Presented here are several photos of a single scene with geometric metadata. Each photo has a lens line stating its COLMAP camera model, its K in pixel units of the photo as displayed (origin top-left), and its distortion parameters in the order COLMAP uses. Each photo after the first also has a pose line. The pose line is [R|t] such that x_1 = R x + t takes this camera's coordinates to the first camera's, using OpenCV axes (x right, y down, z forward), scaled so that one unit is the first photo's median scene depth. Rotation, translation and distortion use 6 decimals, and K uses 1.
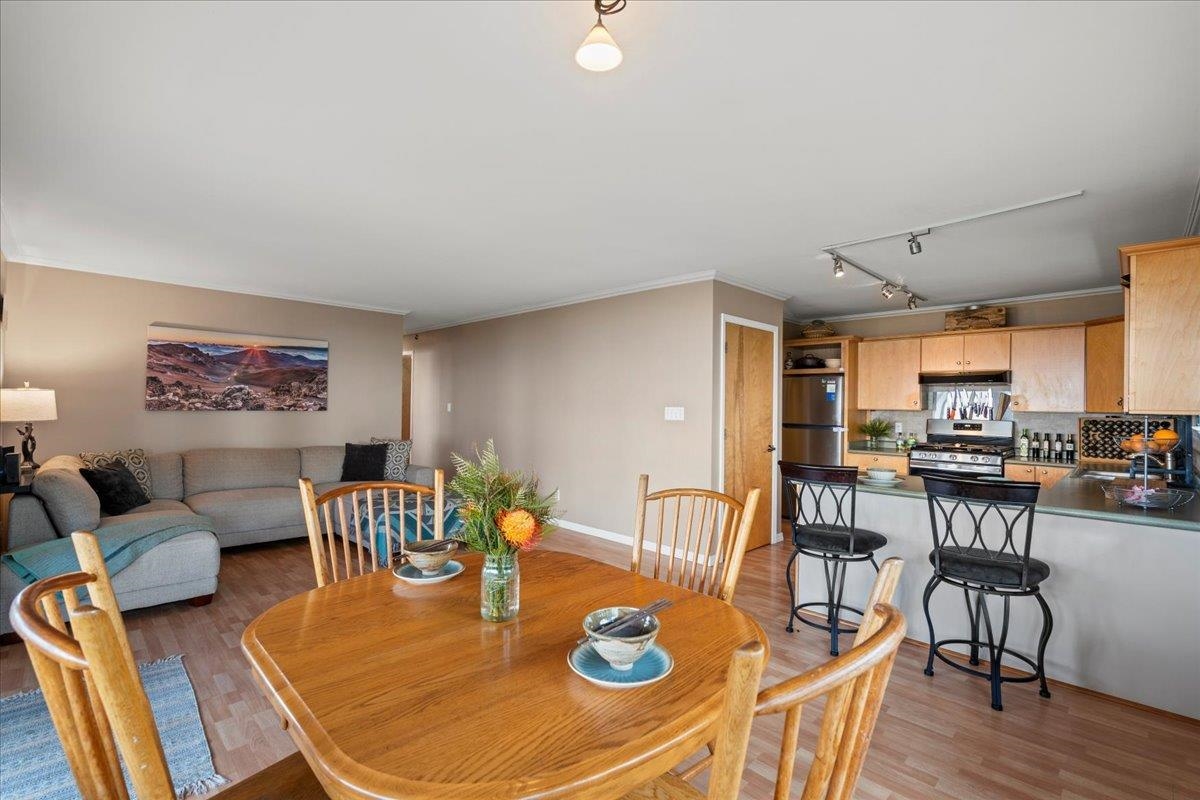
lens RADIAL K [[543.1, 0, 600.0], [0, 543.1, 400.0], [0, 0, 1]] dist [-0.002188, -0.000091]
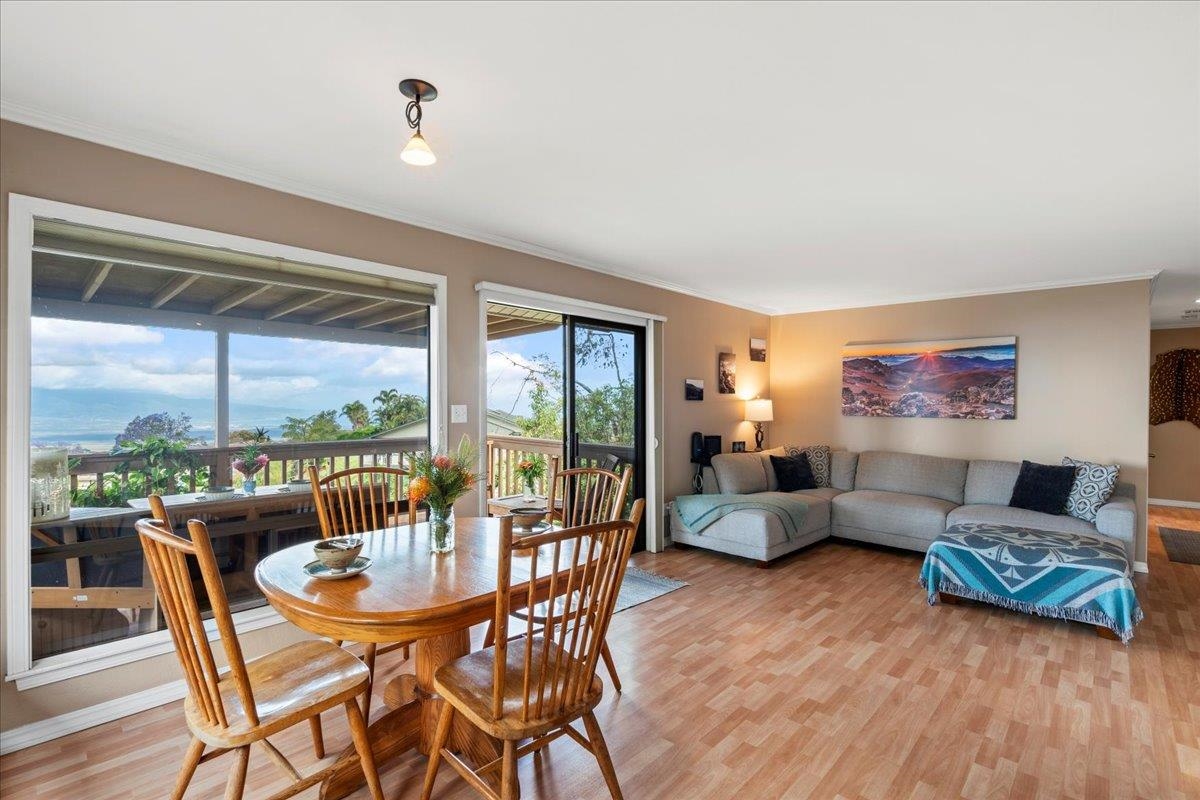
lens RADIAL K [[551.0, 0, 600.3], [0, 551.0, 405.4], [0, 0, 1]] dist [-0.003794, -0.000351]
pose [[0.041032, -0.006291, -0.999138, 0.341487], [-0.000547, 0.999980, -0.006319, 0.003979], [0.999158, 0.000806, 0.041028, 0.362385]]
